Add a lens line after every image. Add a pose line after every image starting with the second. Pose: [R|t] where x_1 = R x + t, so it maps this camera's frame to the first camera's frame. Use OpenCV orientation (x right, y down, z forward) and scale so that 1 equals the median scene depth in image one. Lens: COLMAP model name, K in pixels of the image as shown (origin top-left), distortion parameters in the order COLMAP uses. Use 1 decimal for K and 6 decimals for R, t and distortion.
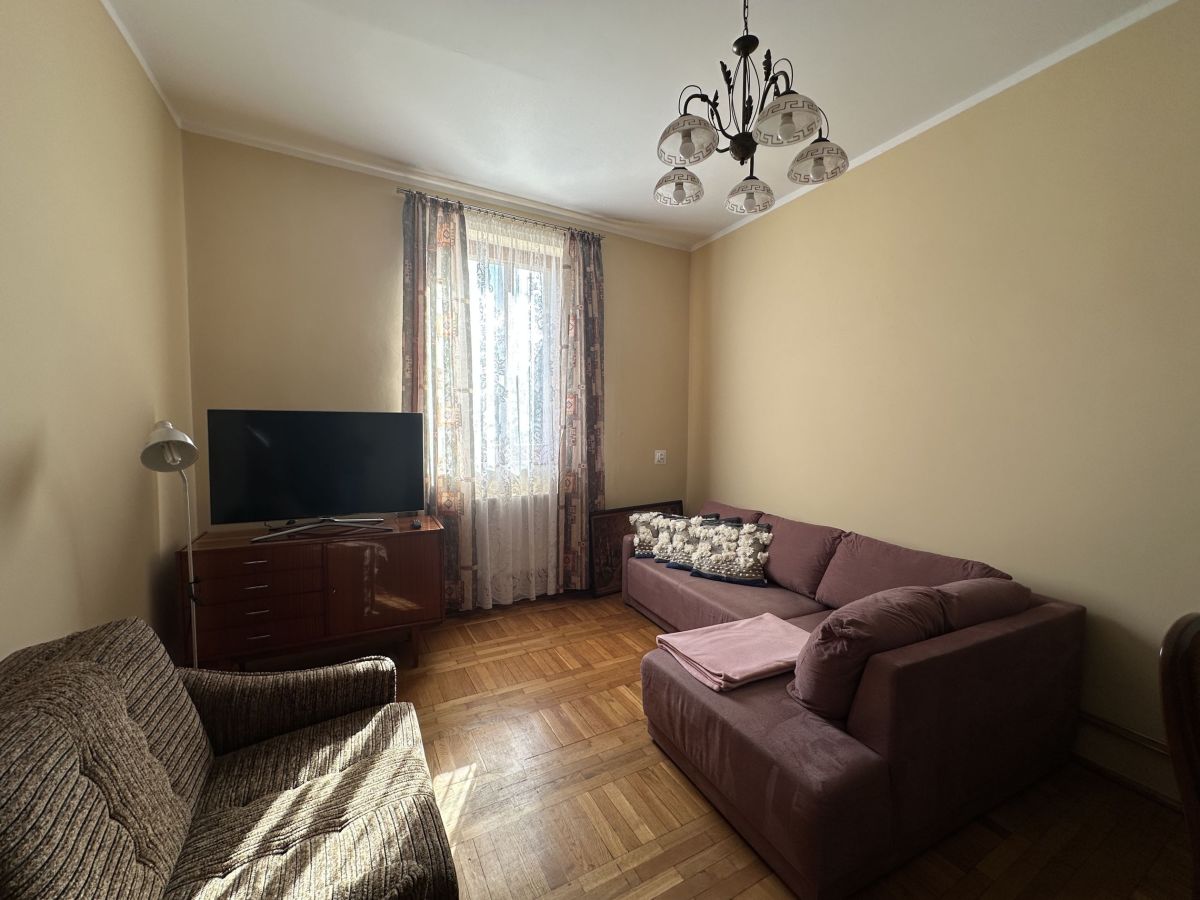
lens RADIAL K [[478.3, 0, 600.0], [0, 478.3, 448.8], [0, 0, 1]] dist [-0.001629, 0.000359]
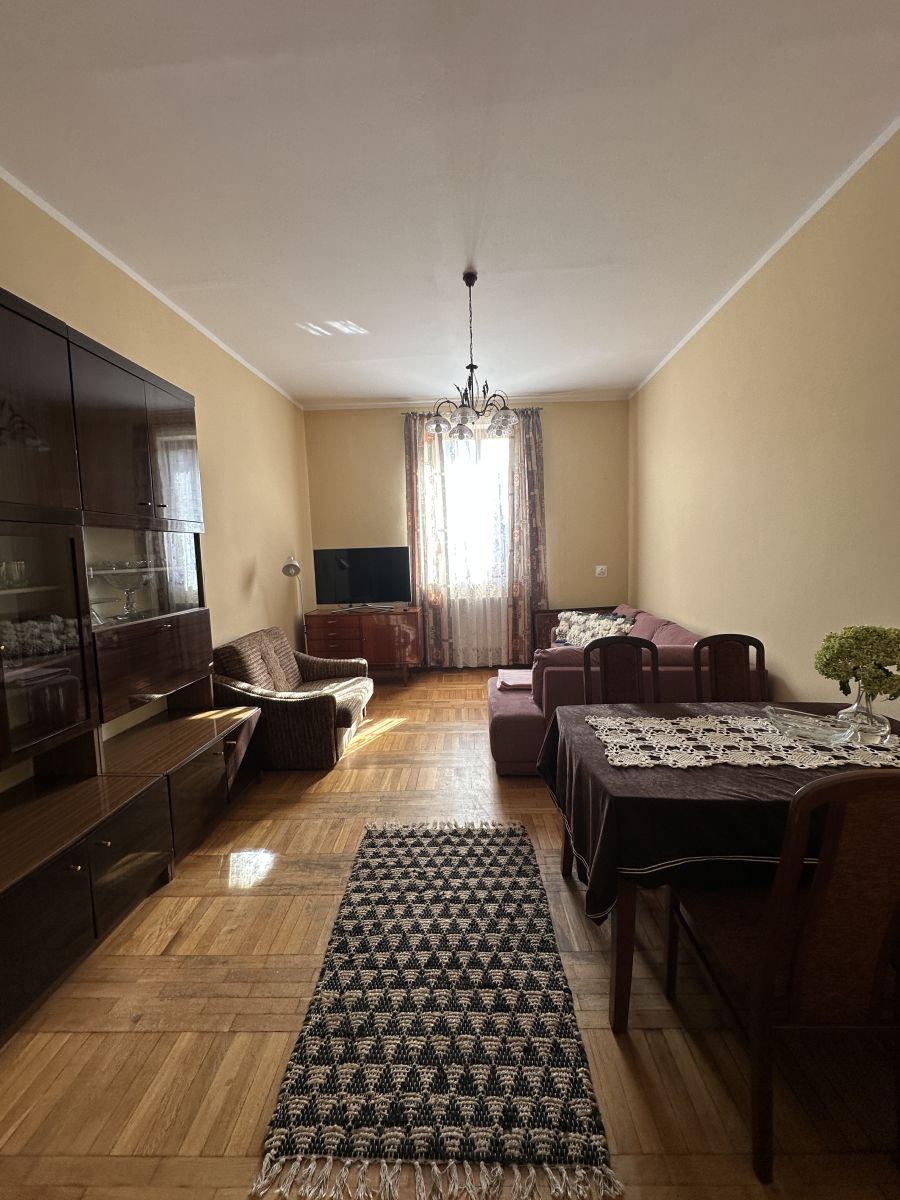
lens RADIAL K [[478.3, 0, 450.1], [0, 478.3, 599.0], [0, 0, 1]] dist [-0.001629, 0.000359]
pose [[0.867300, 0.013677, -0.497597, 0.618687], [0.015637, 0.998381, 0.054698, 0.023157], [0.497539, -0.055220, 0.865682, -0.443082]]
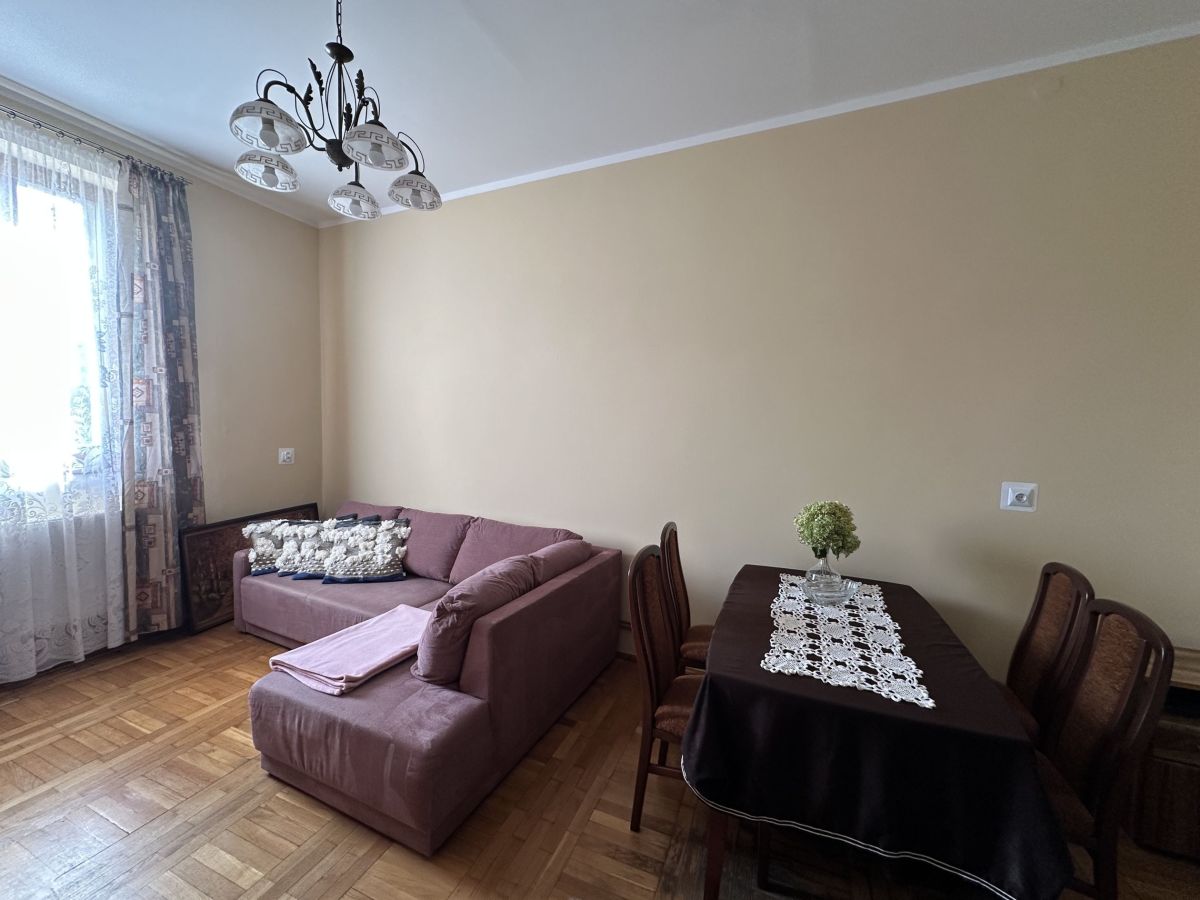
lens RADIAL K [[478.3, 0, 598.7], [0, 478.3, 449.0], [0, 0, 1]] dist [-0.001629, 0.000359]
pose [[0.778811, -0.029394, 0.626570, 0.035543], [0.017420, 0.999530, 0.025237, -0.011759], [-0.627017, -0.008740, 0.778956, -0.063982]]
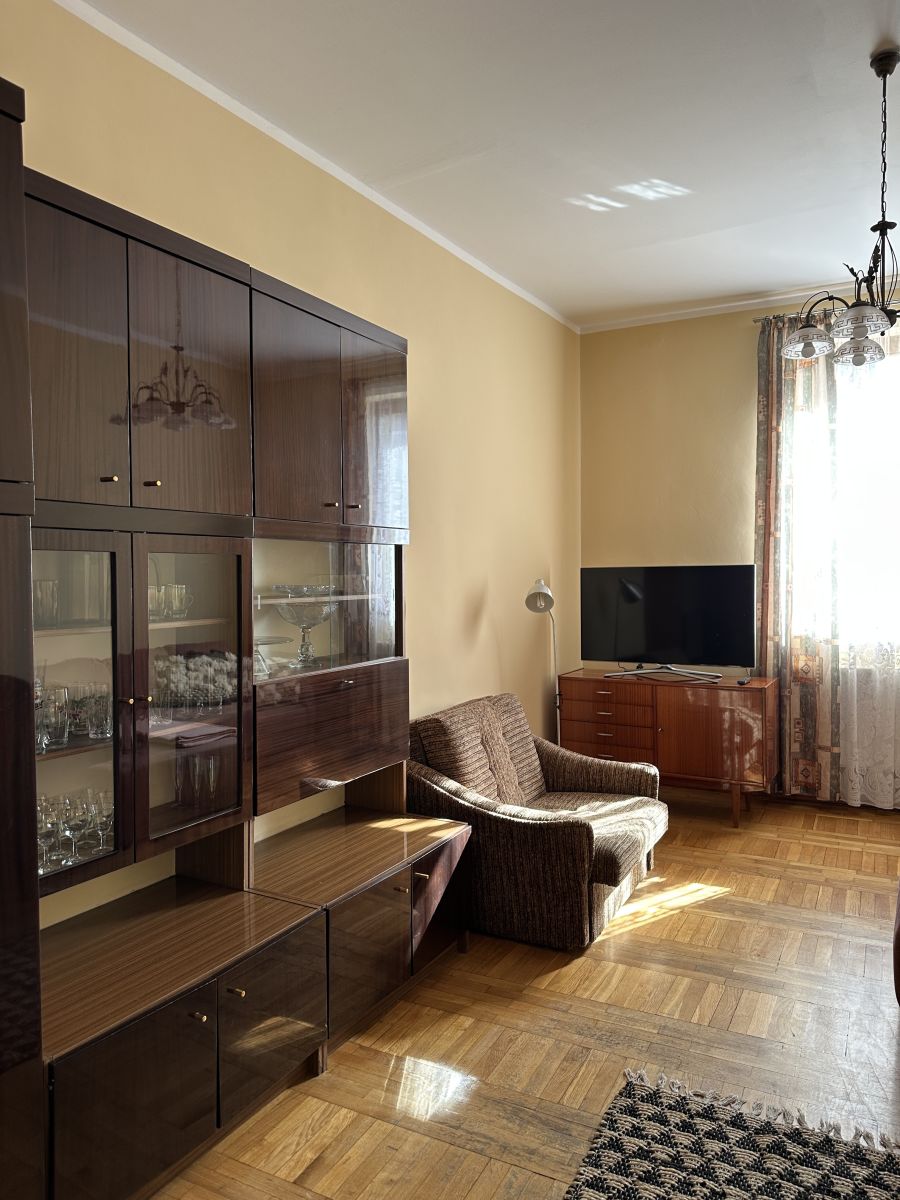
lens RADIAL K [[848.8, 0, 444.5], [0, 848.8, 602.8], [0, 0, 1]] dist [0.041454, -0.040127]
pose [[0.556421, 0.016178, -0.830743, 0.668085], [-0.022767, 0.999732, 0.004220, 0.006904], [0.830588, 0.016565, 0.556640, -0.430724]]
